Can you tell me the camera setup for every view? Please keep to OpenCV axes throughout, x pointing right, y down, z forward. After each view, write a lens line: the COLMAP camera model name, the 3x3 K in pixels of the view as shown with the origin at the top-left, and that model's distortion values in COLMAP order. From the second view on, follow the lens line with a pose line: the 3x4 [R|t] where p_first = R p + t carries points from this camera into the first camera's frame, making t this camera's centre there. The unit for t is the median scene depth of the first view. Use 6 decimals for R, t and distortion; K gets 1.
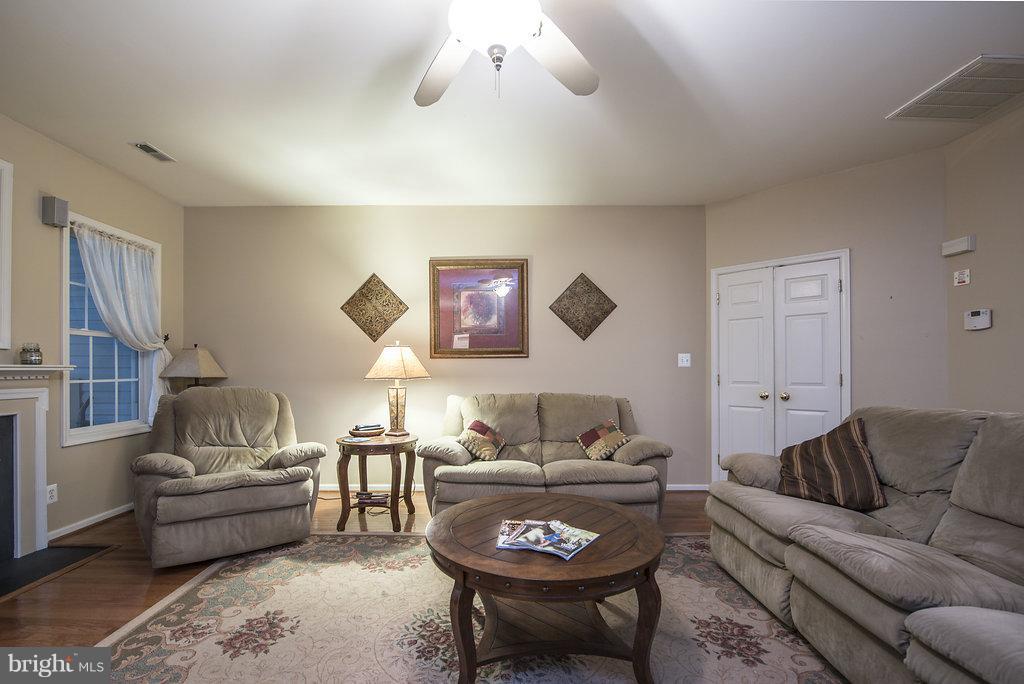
lens RADIAL K [[433.5, 0, 513.2], [0, 433.5, 371.8], [0, 0, 1]] dist [-0.000042, -0.006311]
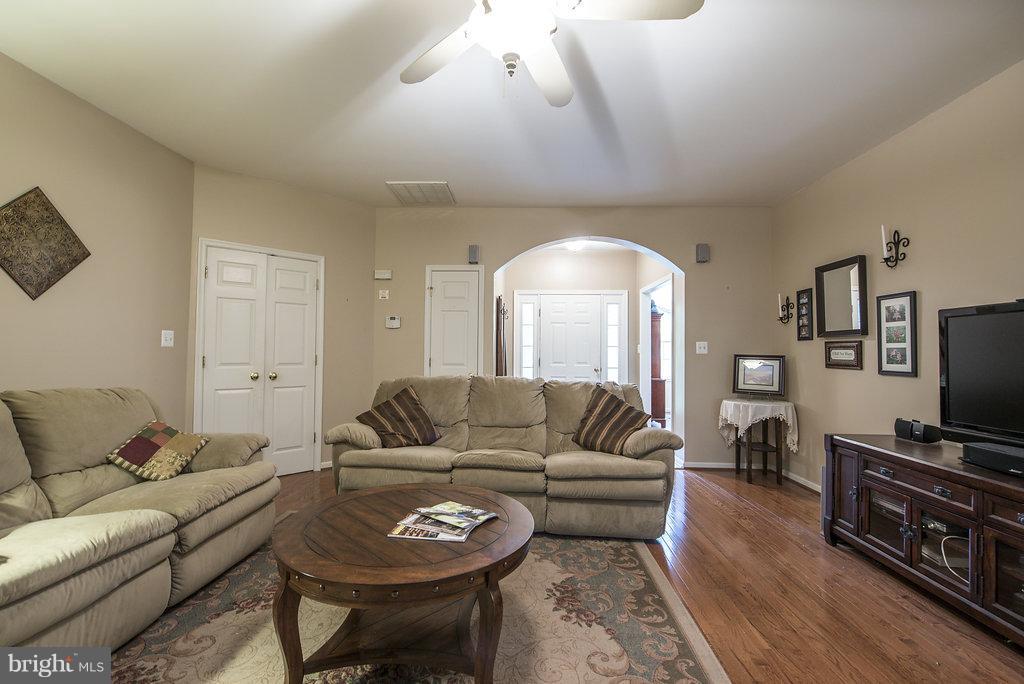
lens RADIAL K [[416.1, 0, 512.0], [0, 416.1, 342.0], [0, 0, 1]] dist [-0.000587, -0.000160]
pose [[0.090160, 0.029499, 0.995490, -0.522284], [-0.004349, 0.999563, -0.029226, -0.000486], [-0.995918, -0.001694, 0.090249, 0.455181]]
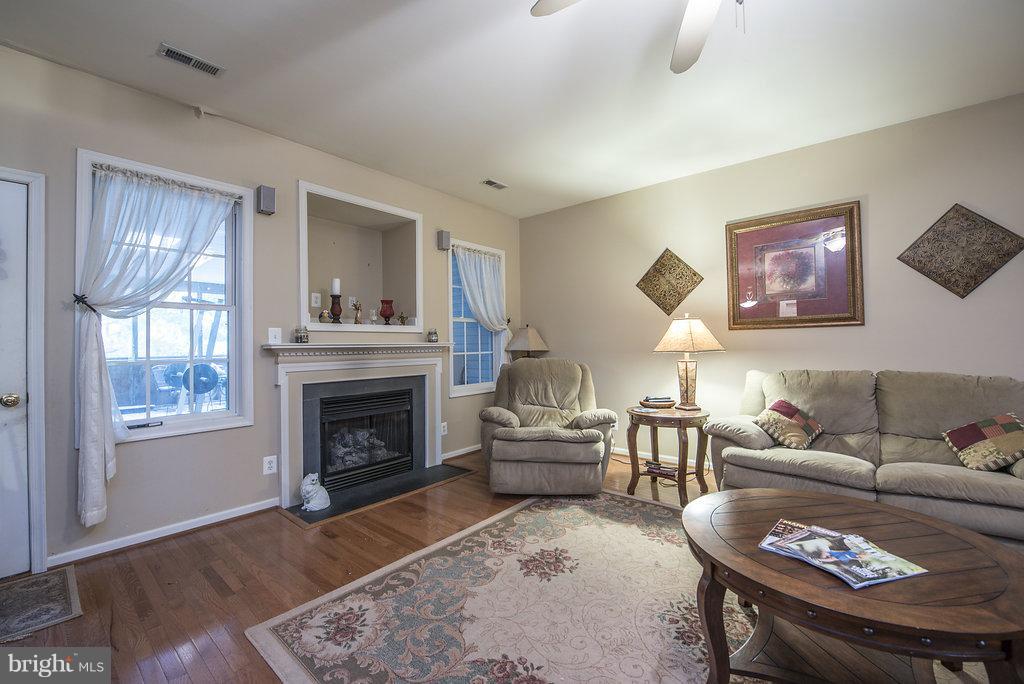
lens RADIAL K [[429.8, 0, 532.6], [0, 429.8, 341.0], [0, 0, 1]] dist [0.000162, -0.005998]
pose [[0.775653, -0.014129, -0.631002, 0.087392], [0.009048, 0.999896, -0.011268, -0.000785], [0.631095, 0.003031, 0.775700, 0.025440]]
